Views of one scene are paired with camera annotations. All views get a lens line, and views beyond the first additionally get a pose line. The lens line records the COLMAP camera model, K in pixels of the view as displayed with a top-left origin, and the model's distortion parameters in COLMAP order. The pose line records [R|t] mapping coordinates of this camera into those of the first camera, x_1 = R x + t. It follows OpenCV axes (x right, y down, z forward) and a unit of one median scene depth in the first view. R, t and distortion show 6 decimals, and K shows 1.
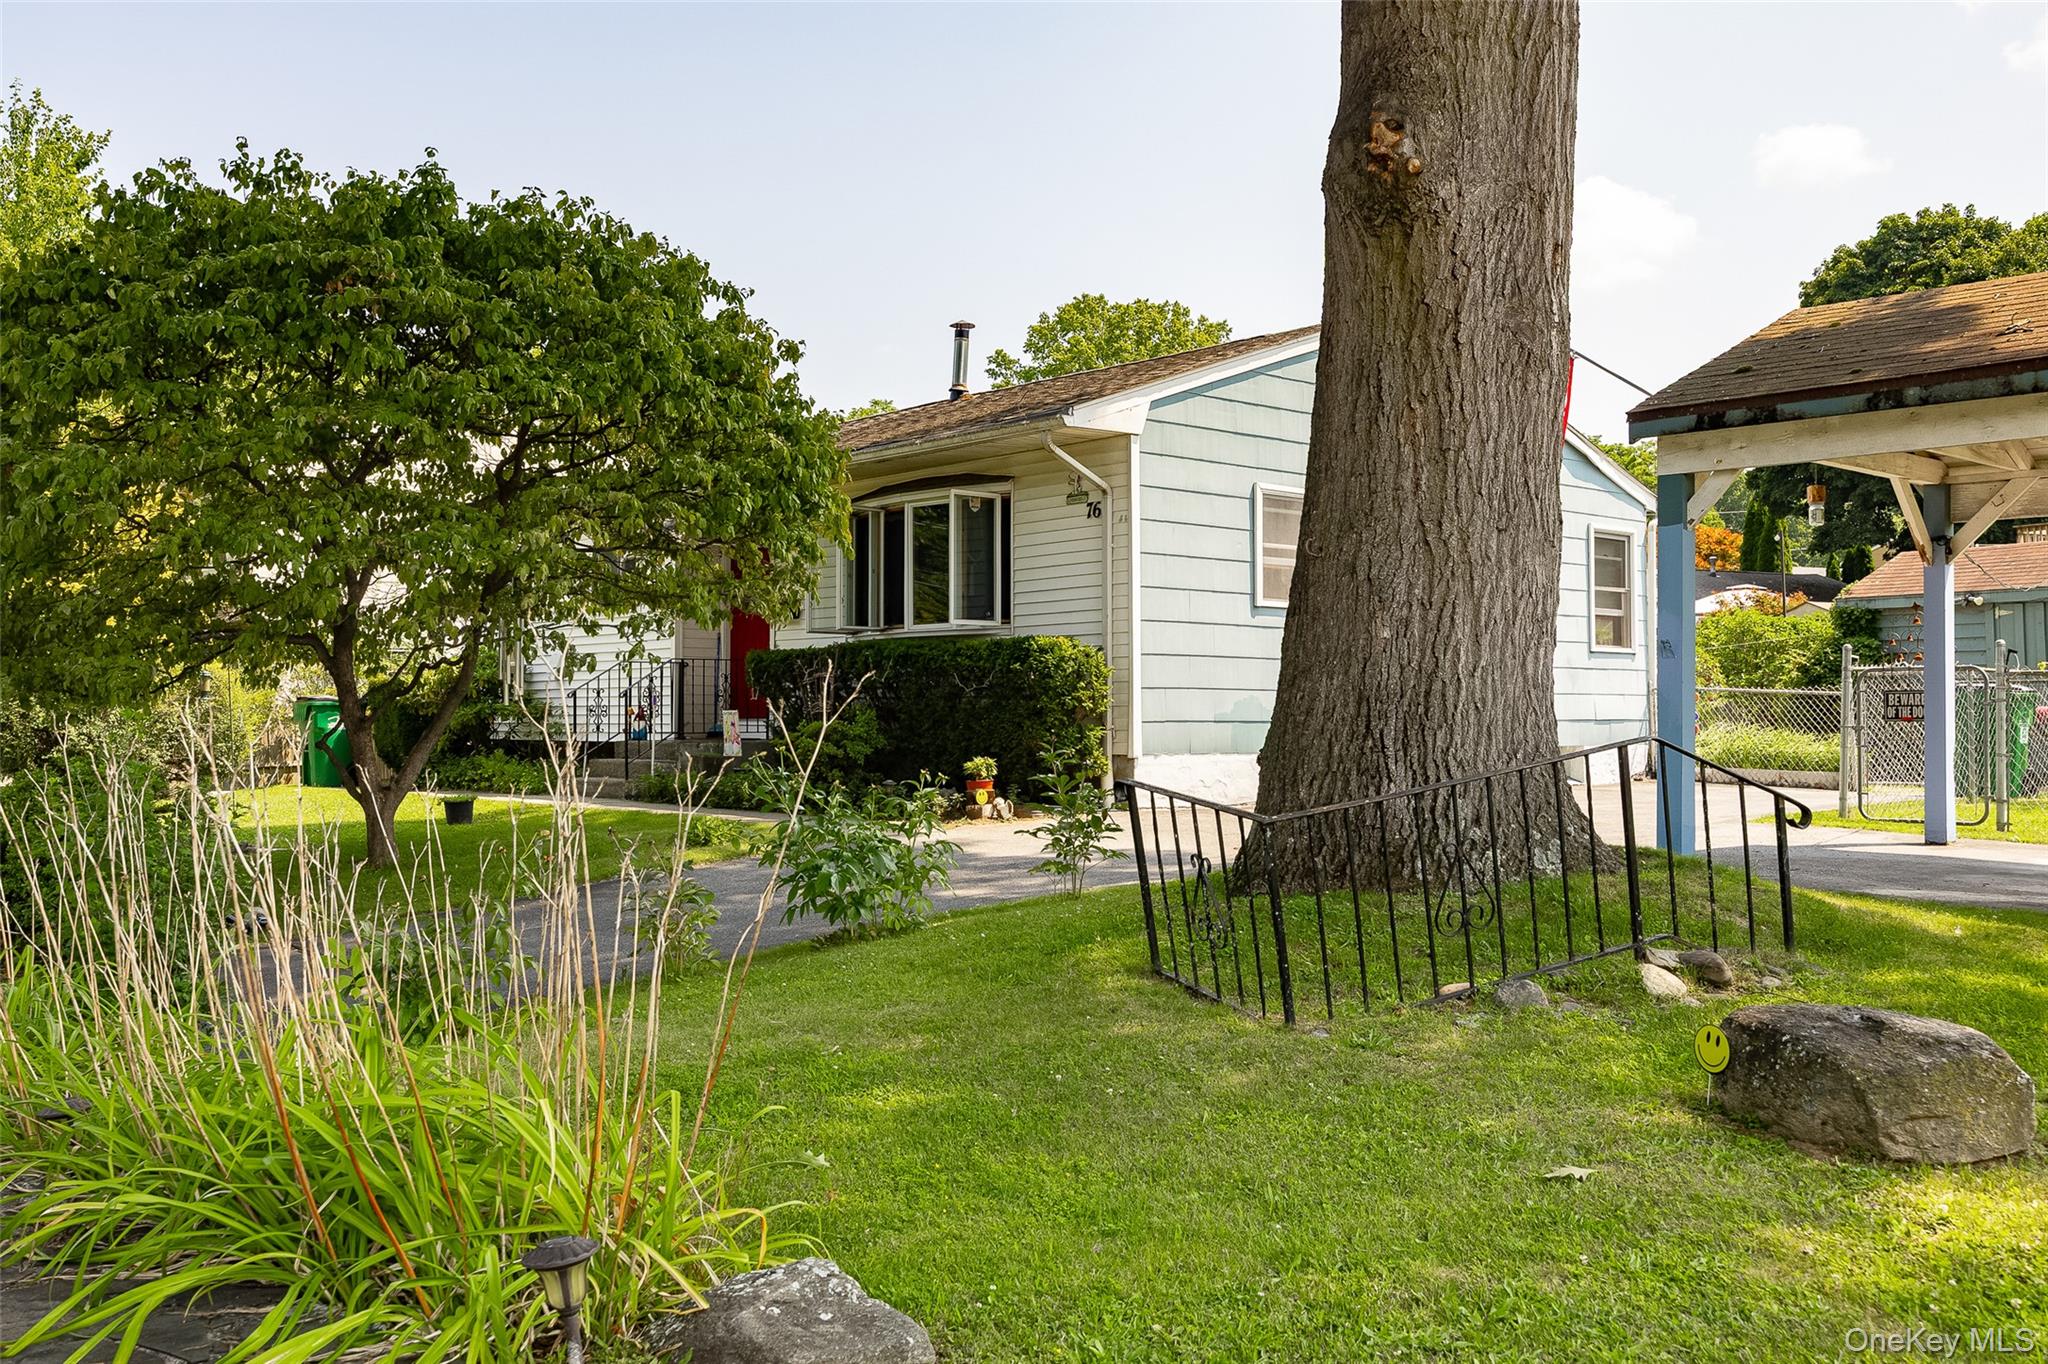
lens RADIAL K [[1809.0, 0, 1026.9], [0, 1809.0, 693.3], [0, 0, 1]] dist [-0.009391, -0.003607]
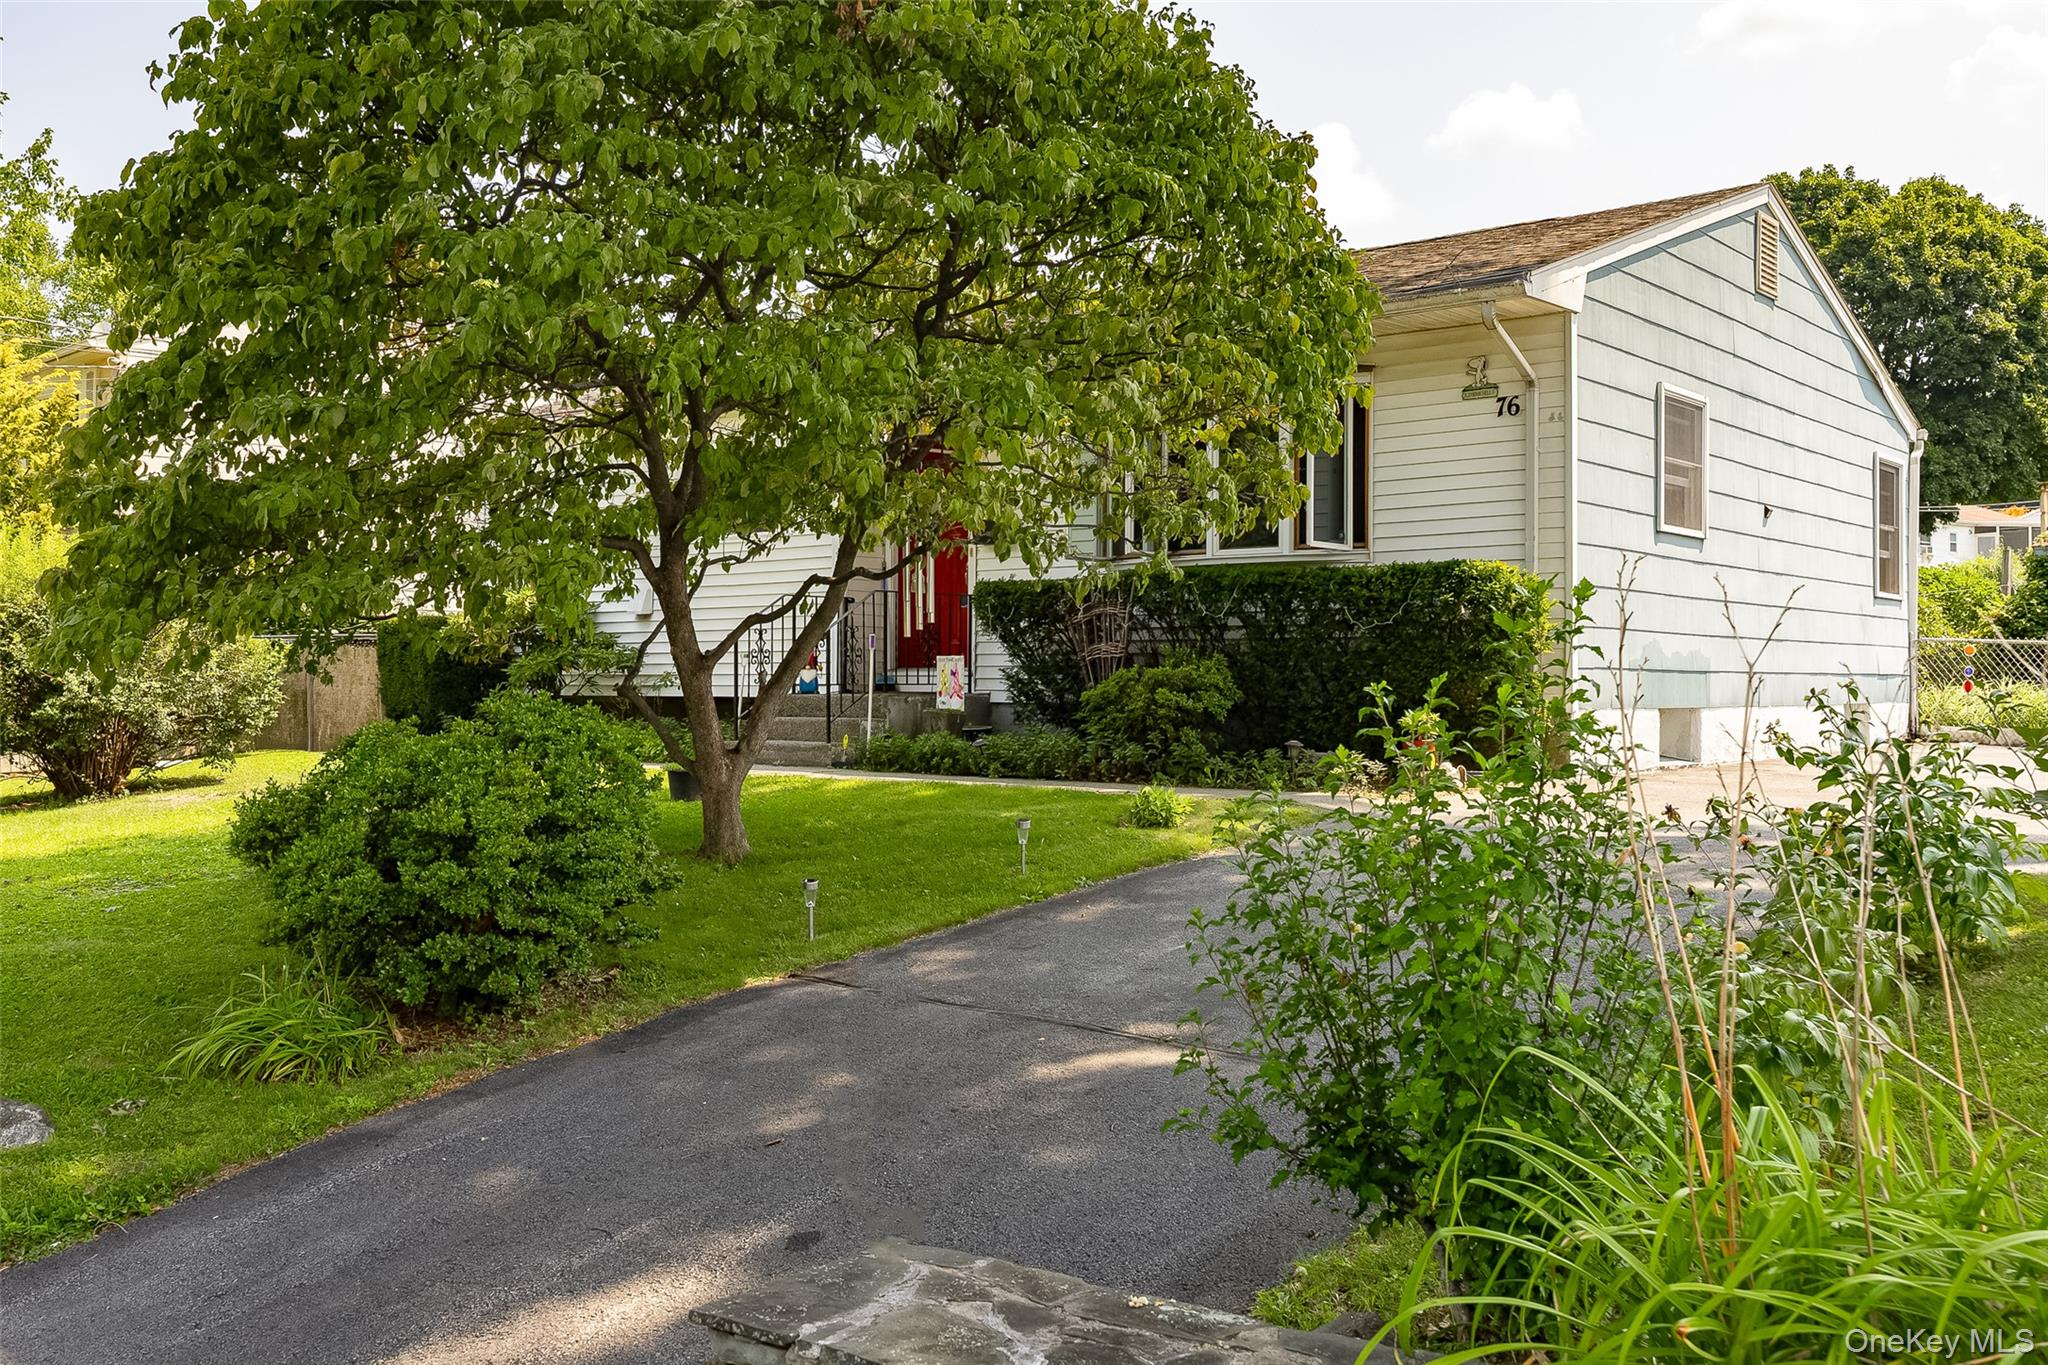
lens RADIAL K [[1870.1, 0, 1029.6], [0, 1870.1, 683.0], [0, 0, 1]] dist [-0.013438, 0.000000]
pose [[0.988641, 0.003936, 0.150246, -0.281780], [-0.005766, 0.999914, 0.011748, 0.012703], [-0.150187, -0.012481, 0.988579, 0.195826]]
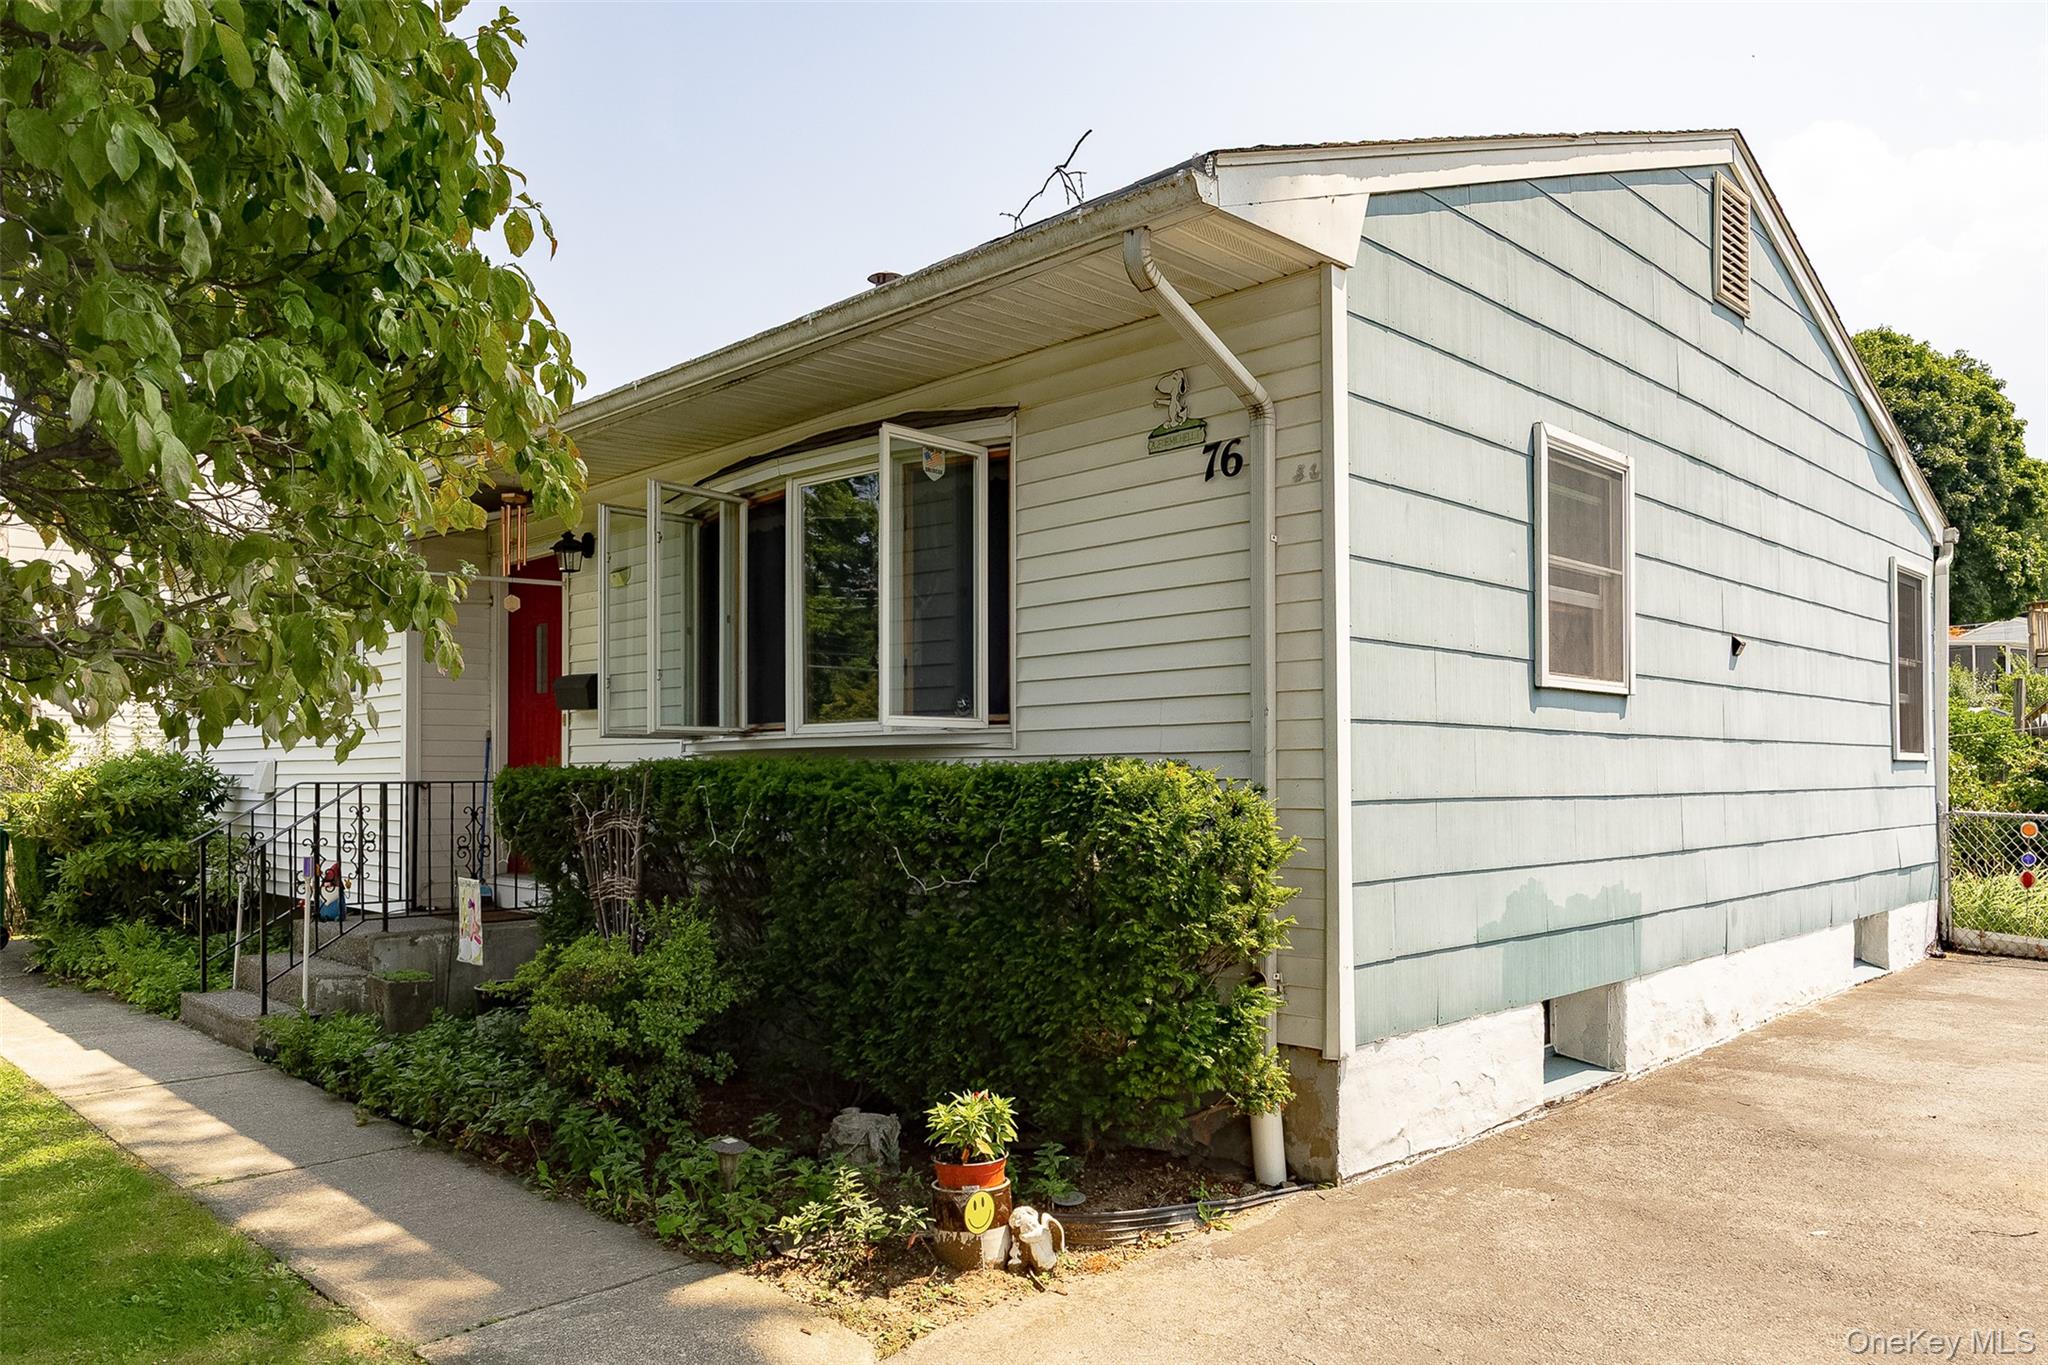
lens RADIAL K [[1418.7, 0, 976.4], [0, 1418.7, 755.7], [0, 0, 1]] dist [-0.006717, 0.001782]
pose [[0.999137, -0.000503, 0.041540, -0.032842], [0.000533, 1.000000, -0.000715, -0.029898], [-0.041539, 0.000737, 0.999137, 0.632104]]
